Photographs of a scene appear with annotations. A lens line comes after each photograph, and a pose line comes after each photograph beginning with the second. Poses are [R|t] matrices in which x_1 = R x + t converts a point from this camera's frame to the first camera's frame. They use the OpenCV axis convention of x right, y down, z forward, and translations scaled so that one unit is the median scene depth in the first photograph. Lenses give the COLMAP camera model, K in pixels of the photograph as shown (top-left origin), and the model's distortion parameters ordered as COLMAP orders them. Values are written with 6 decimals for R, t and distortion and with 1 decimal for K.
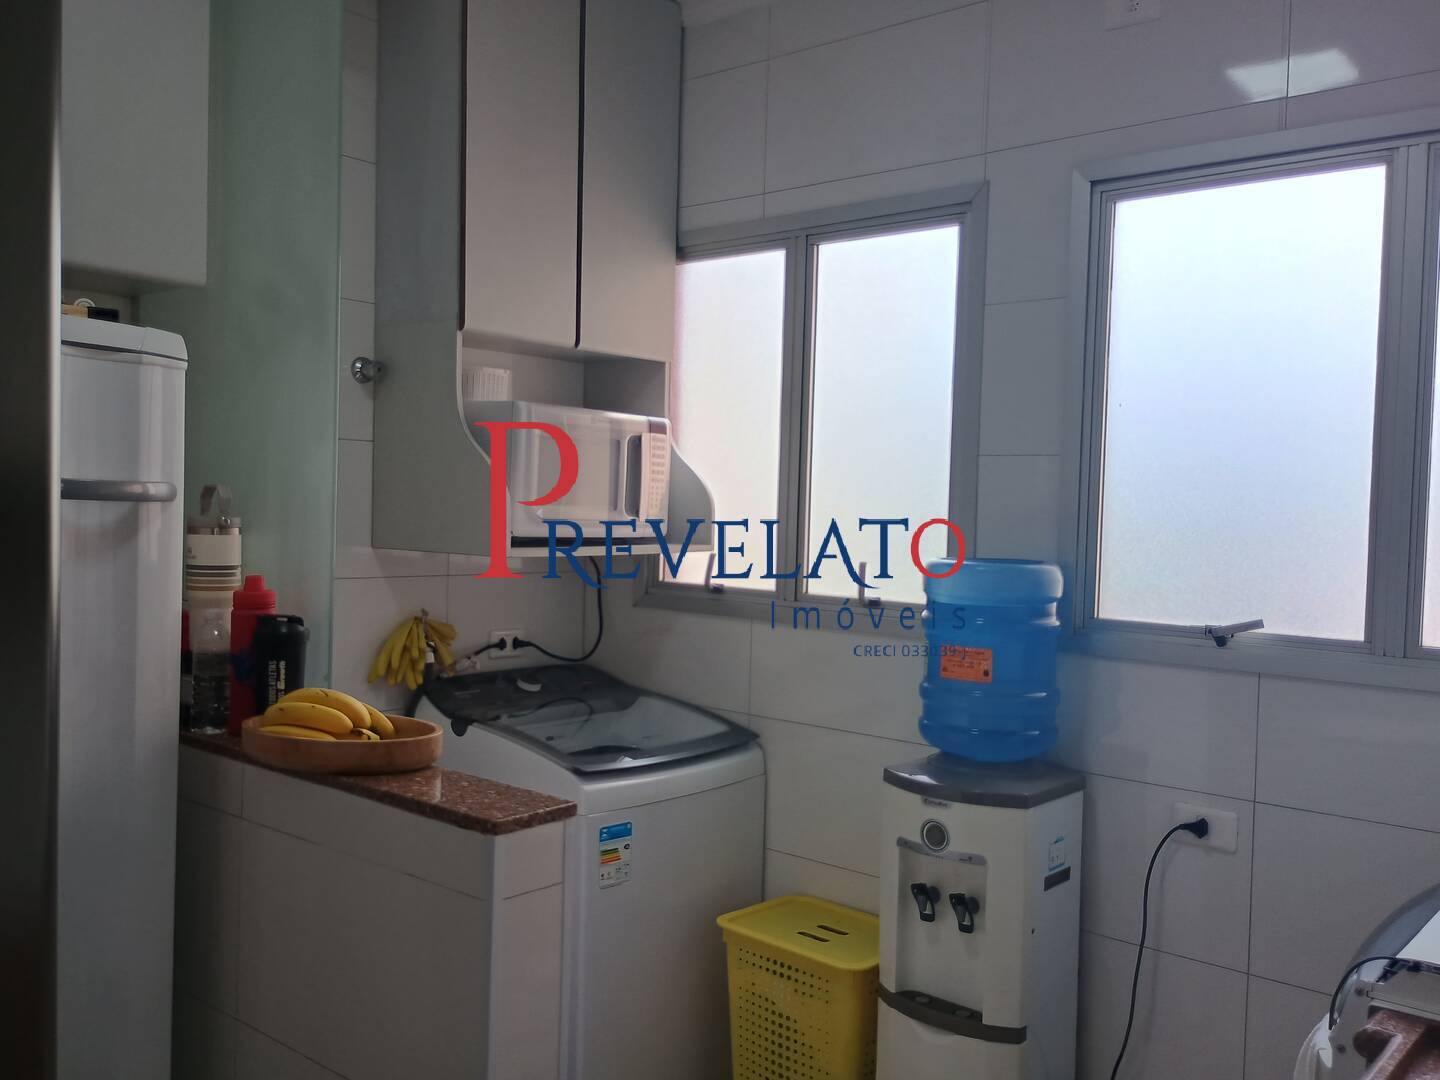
lens RADIAL K [[1266.8, 0, 691.8], [0, 1266.8, 536.9], [0, 0, 1]] dist [0.061629, -0.091659]
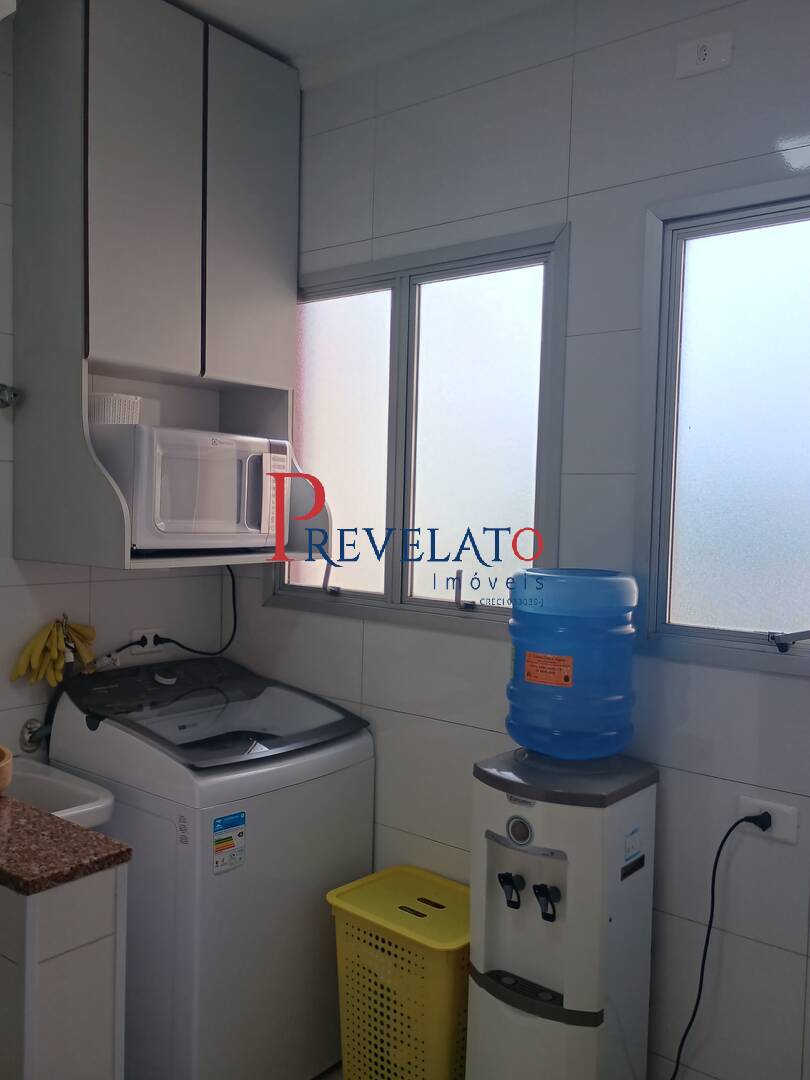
lens RADIAL K [[950.1, 0, 390.7], [0, 950.1, 541.8], [0, 0, 1]] dist [0.061629, -0.091659]
pose [[0.999528, -0.004410, 0.030401, 0.048844], [0.003977, 0.999890, 0.014289, -0.016438], [-0.030461, -0.014161, 0.999436, 0.167340]]
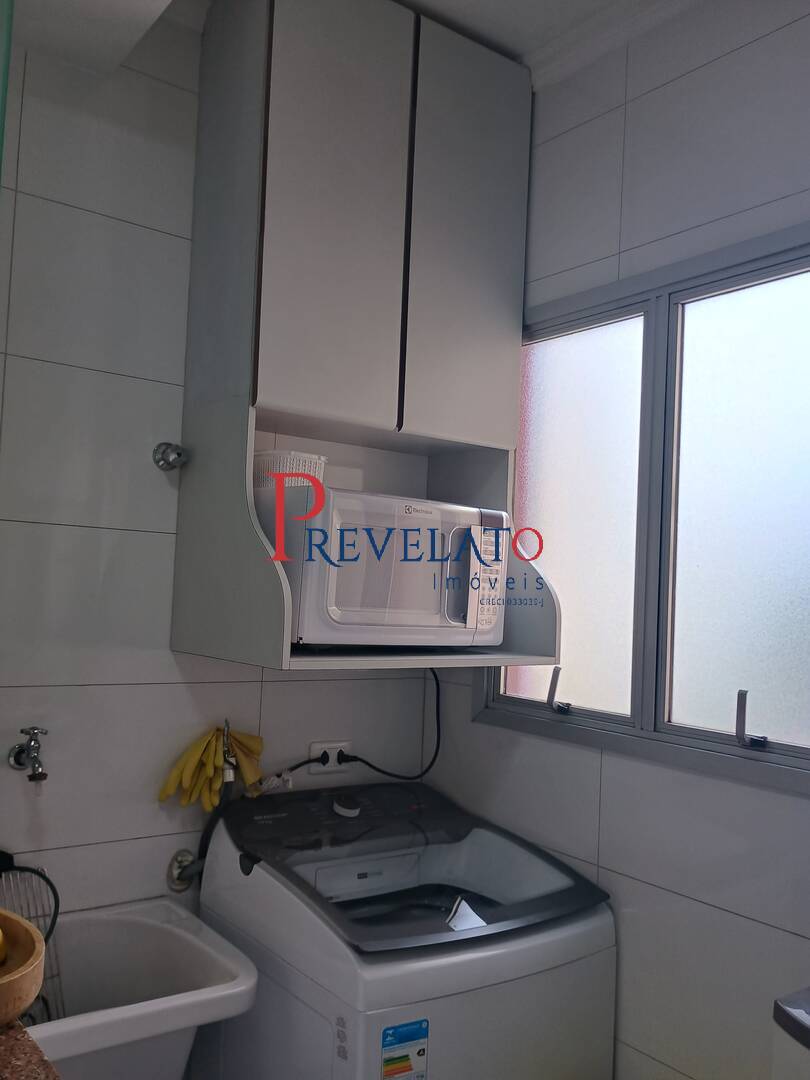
lens RADIAL K [[950.1, 0, 392.2], [0, 950.1, 543.3], [0, 0, 1]] dist [0.061629, -0.091659]
pose [[0.974884, 0.004879, -0.222658, 0.055096], [-0.024323, 0.996112, -0.084667, -0.013902], [0.221380, 0.087956, 0.971213, 0.369196]]
